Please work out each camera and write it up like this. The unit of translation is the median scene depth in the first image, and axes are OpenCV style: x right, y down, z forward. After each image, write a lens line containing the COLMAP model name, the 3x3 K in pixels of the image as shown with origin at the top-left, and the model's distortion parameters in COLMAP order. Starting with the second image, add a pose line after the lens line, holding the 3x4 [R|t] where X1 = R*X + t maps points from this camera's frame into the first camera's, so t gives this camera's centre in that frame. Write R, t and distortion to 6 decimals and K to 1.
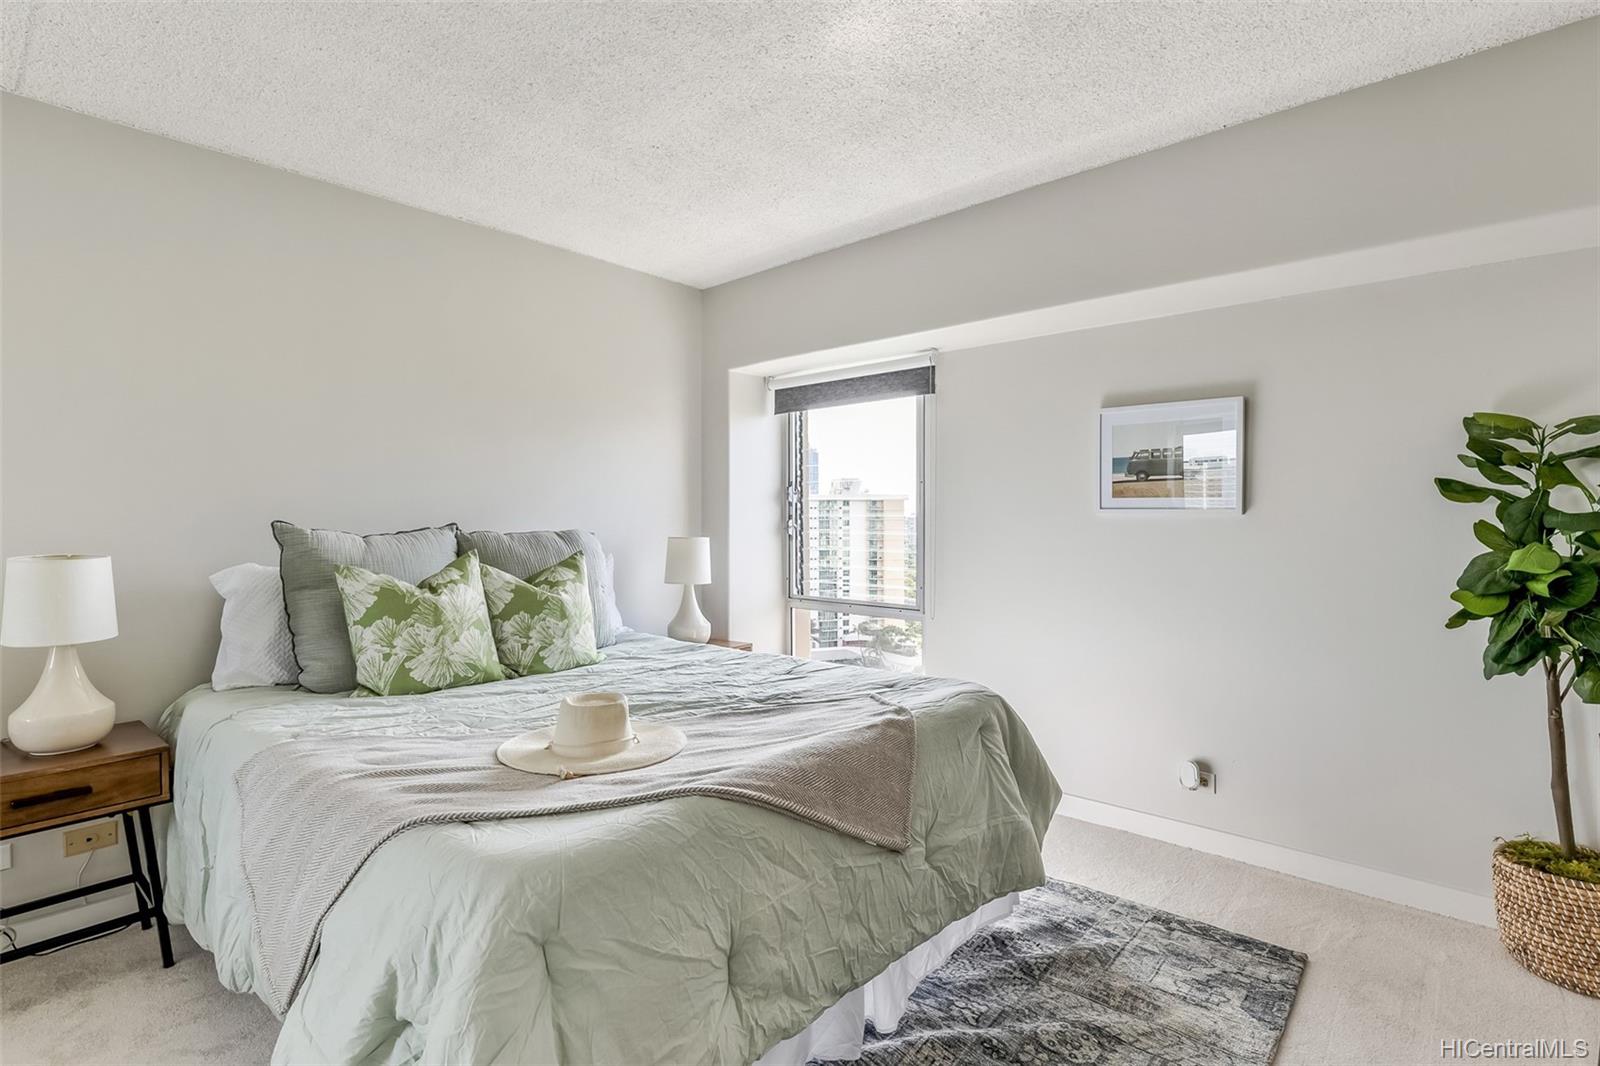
lens RADIAL K [[773.1, 0, 786.8], [0, 773.1, 524.1], [0, 0, 1]] dist [0.003801, 0.000480]
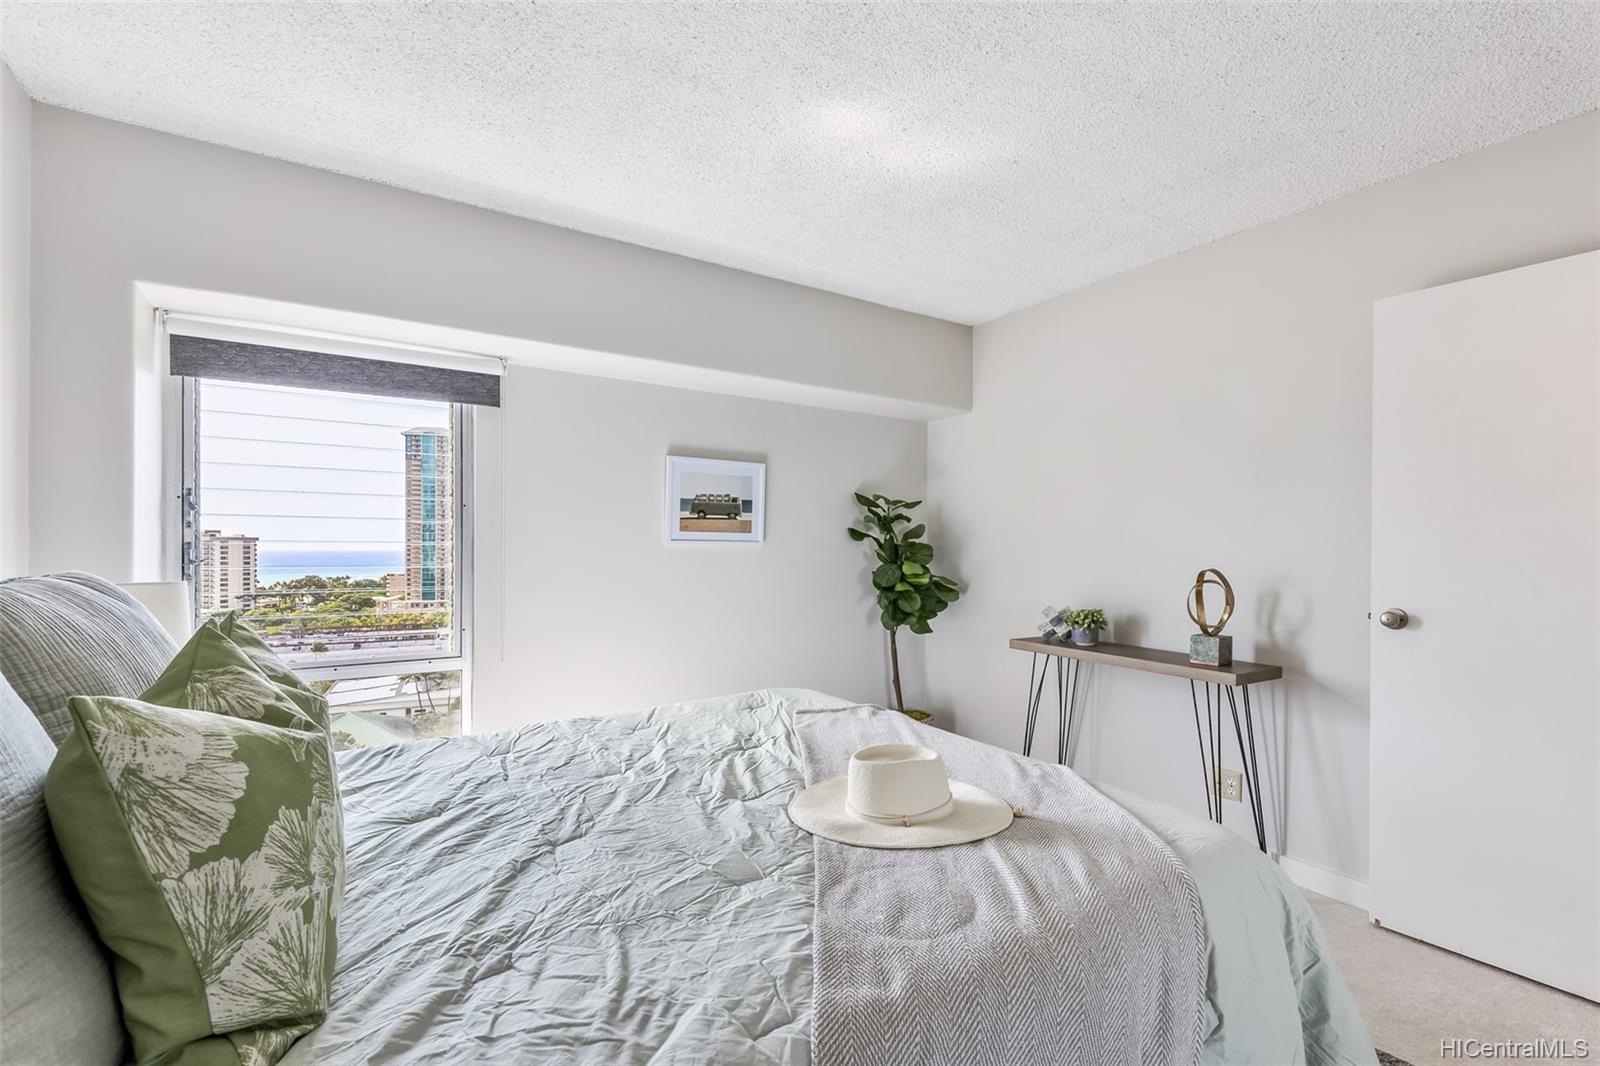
lens RADIAL K [[754.5, 0, 775.4], [0, 754.5, 545.0], [0, 0, 1]] dist [0.010380, -0.003408]
pose [[0.235184, 0.007924, 0.971919, -0.694155], [0.007643, 0.999921, -0.010002, 0.000260], [-0.971921, 0.009781, 0.235105, 0.587703]]
